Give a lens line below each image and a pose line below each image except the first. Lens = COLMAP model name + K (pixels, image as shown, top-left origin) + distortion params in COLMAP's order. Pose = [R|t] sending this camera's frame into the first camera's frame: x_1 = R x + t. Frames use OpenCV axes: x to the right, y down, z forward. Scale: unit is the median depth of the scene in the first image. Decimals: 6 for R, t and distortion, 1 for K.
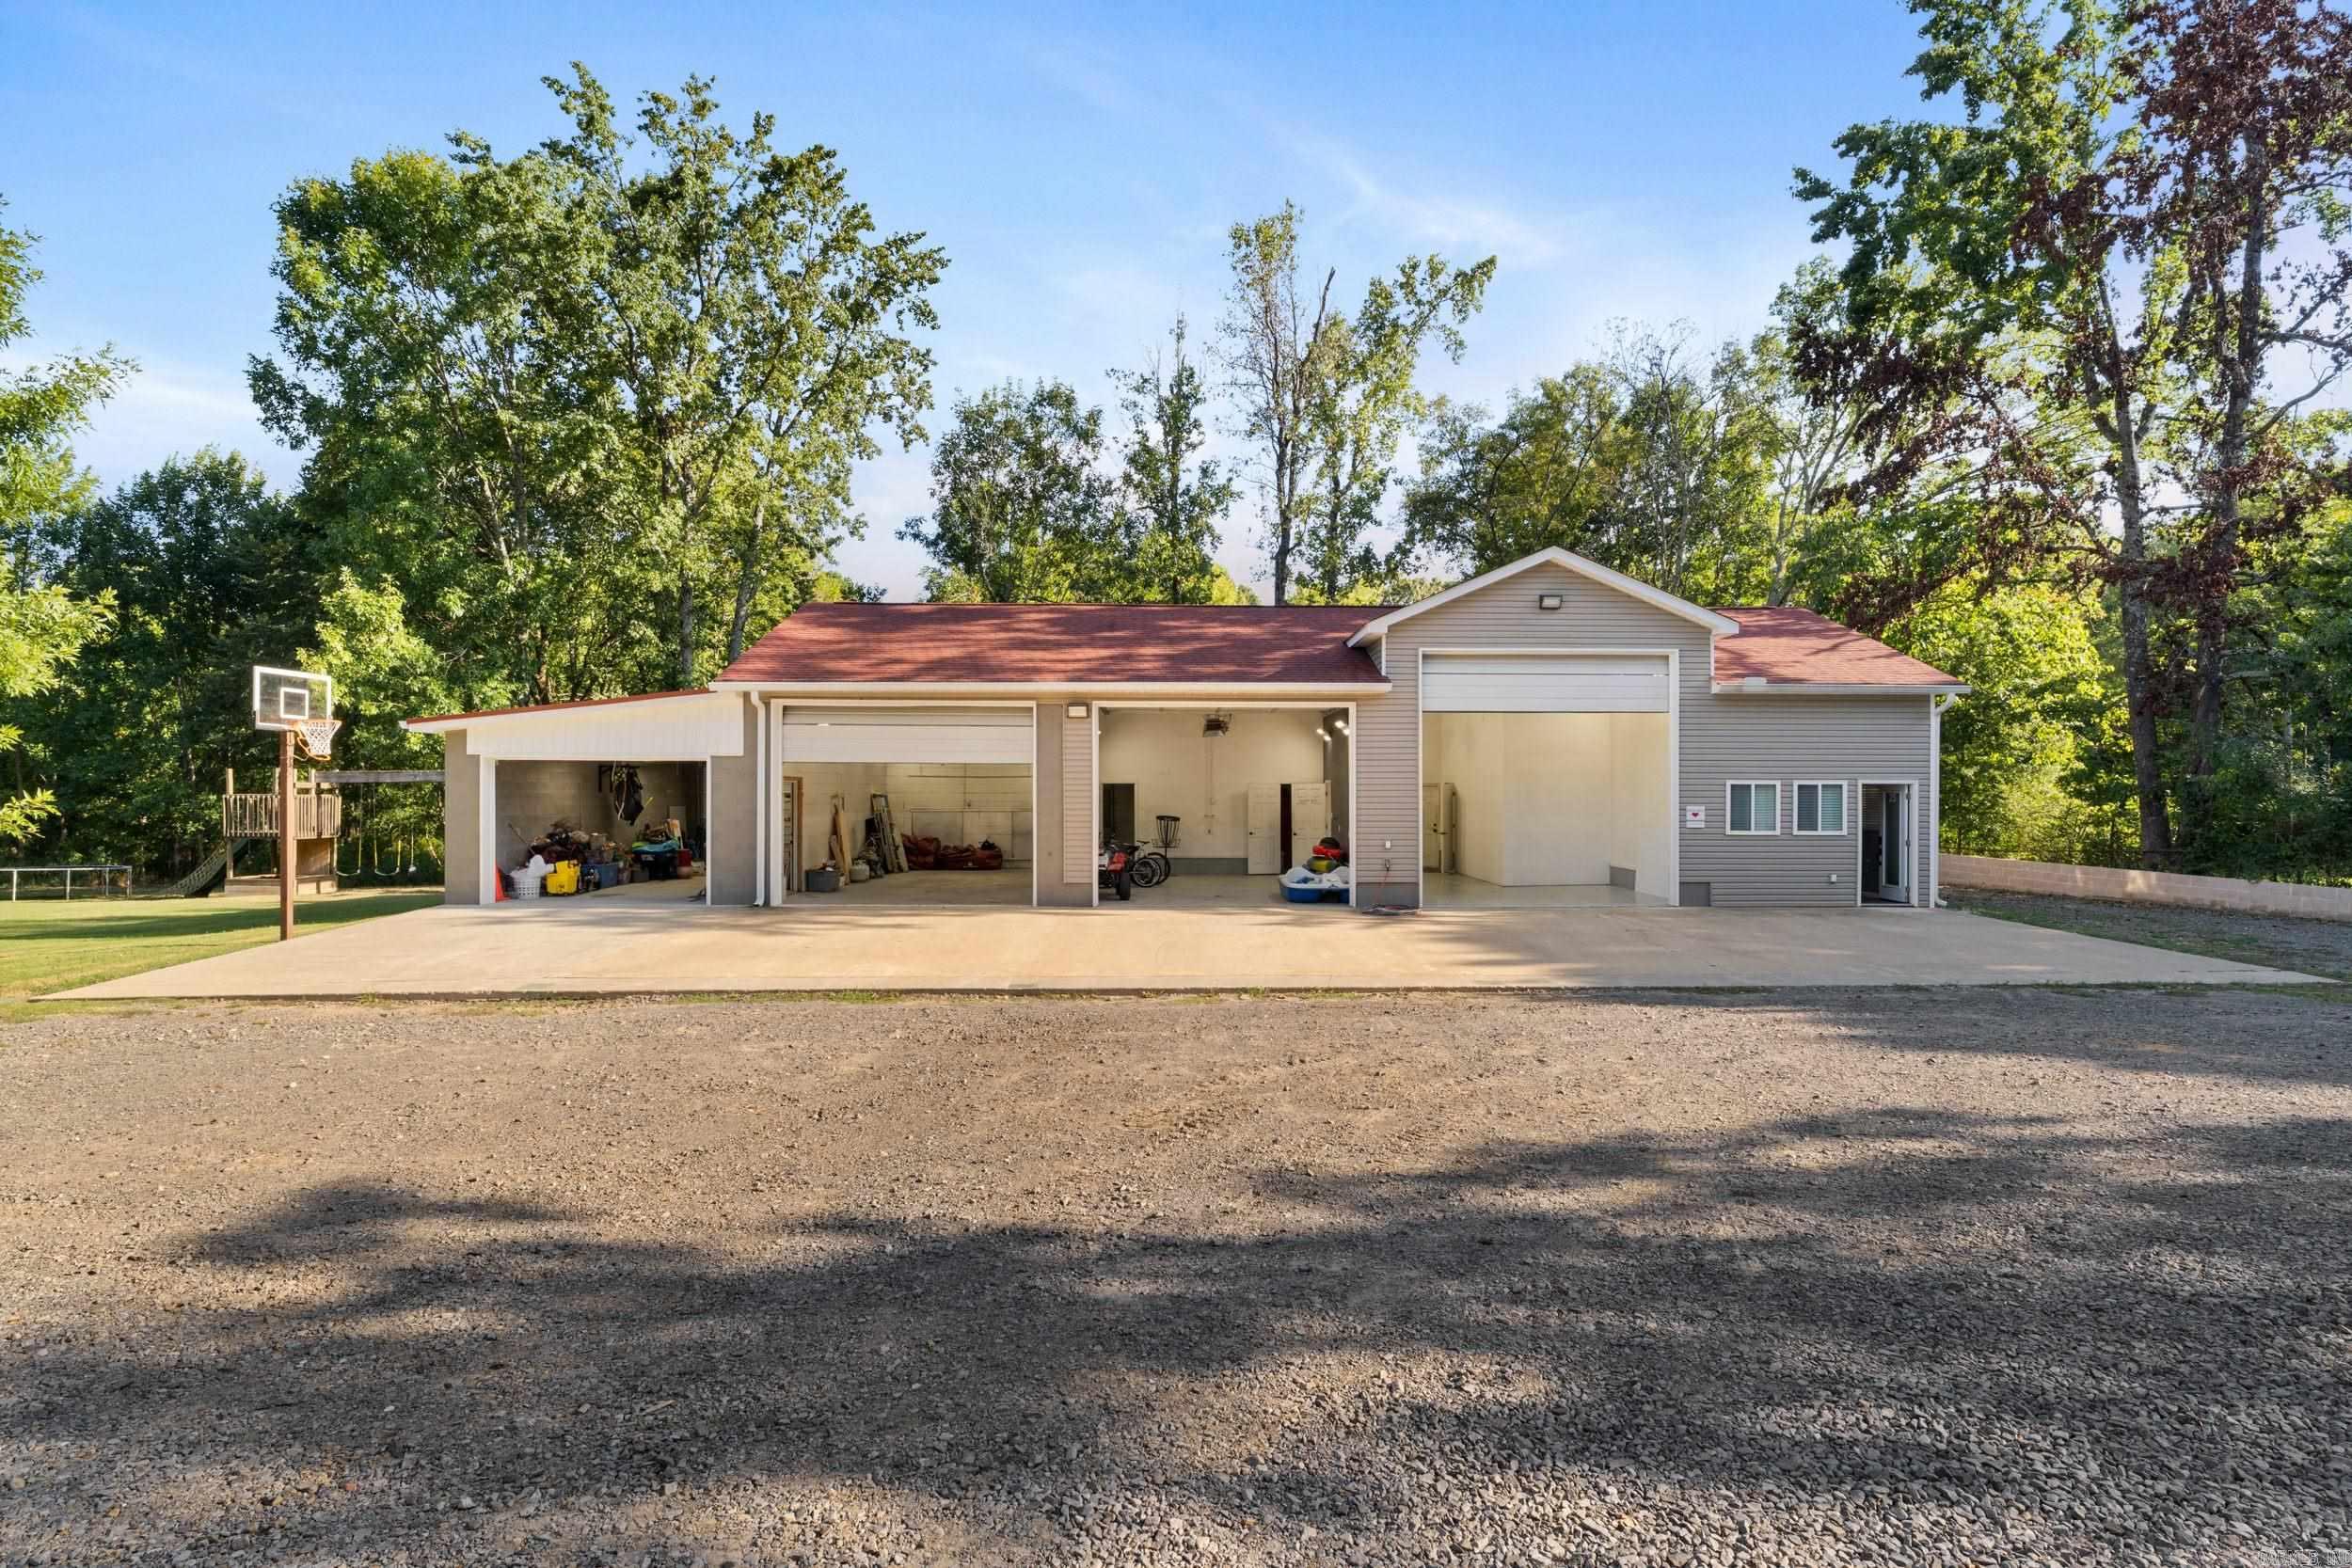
lens RADIAL K [[1149.7, 0, 1177.8], [0, 1149.7, 778.7], [0, 0, 1]] dist [-0.000328, 0.000035]
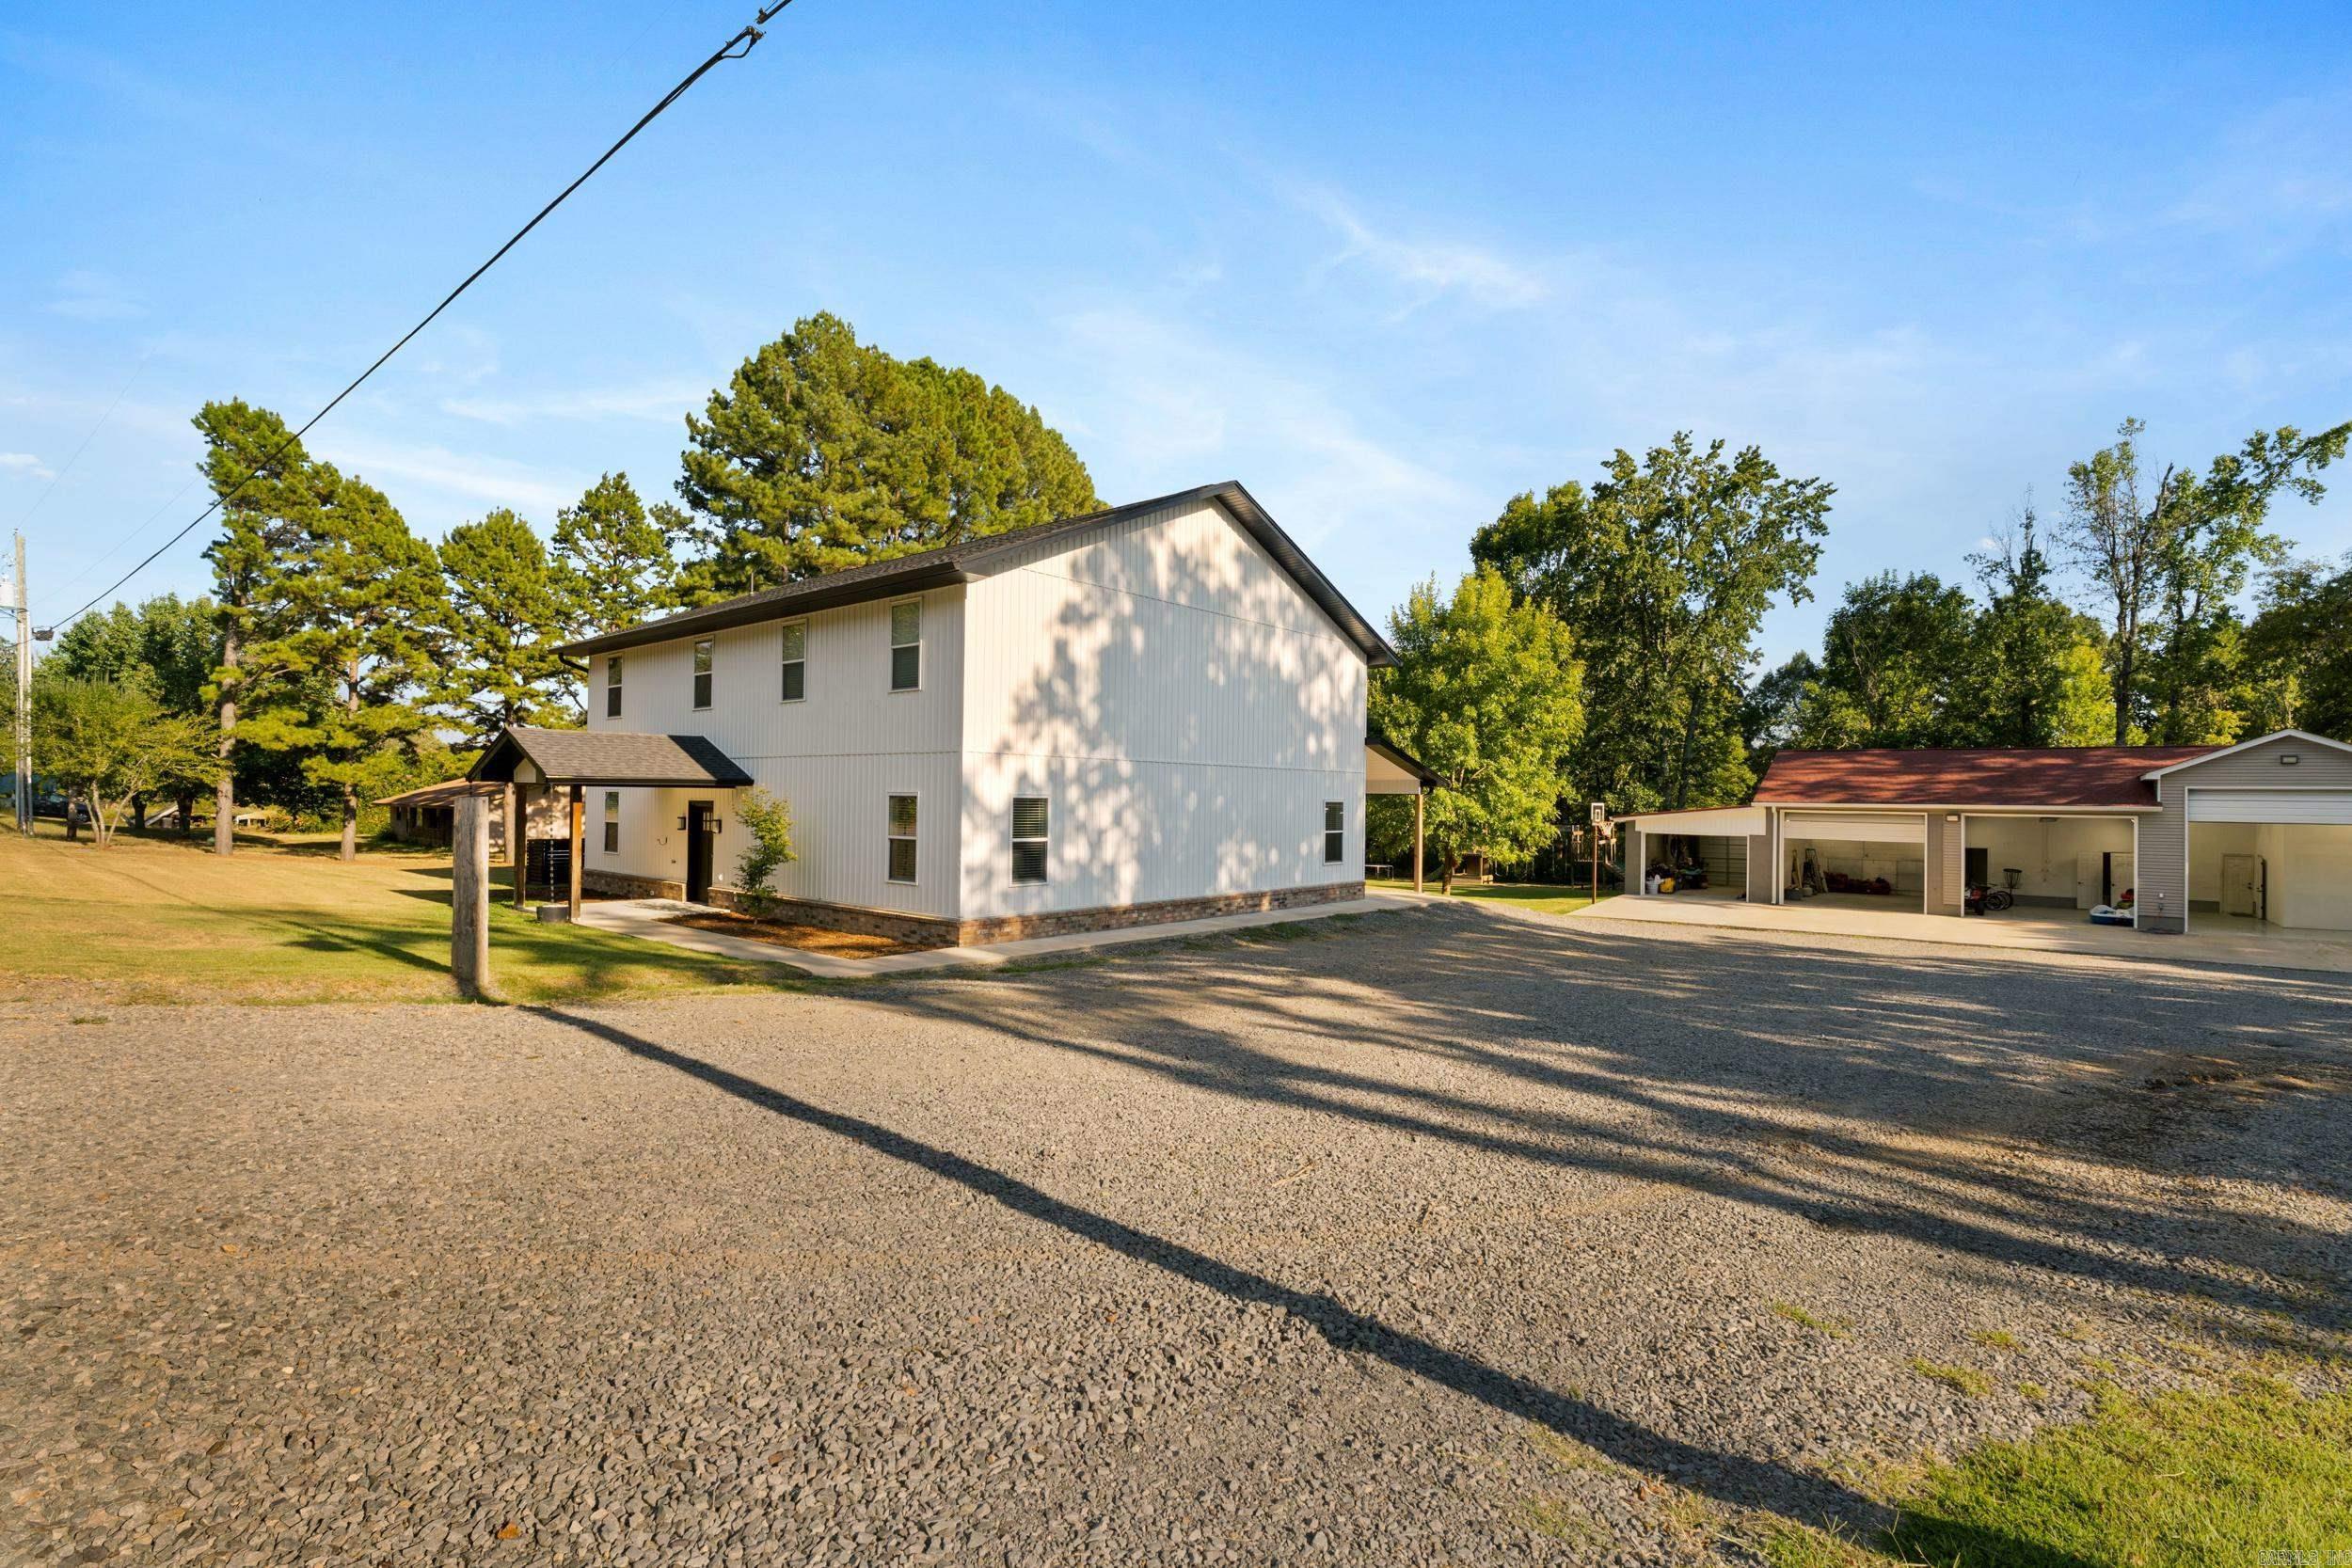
lens RADIAL K [[1063.2, 0, 1173.7], [0, 1063.2, 788.4], [0, 0, 1]] dist [-0.014441, 0.000002]
pose [[0.769440, 0.005261, -0.638697, 0.022765], [-0.009226, 0.999953, -0.002877, -0.051819], [0.638652, 0.008106, 0.769453, -0.710700]]
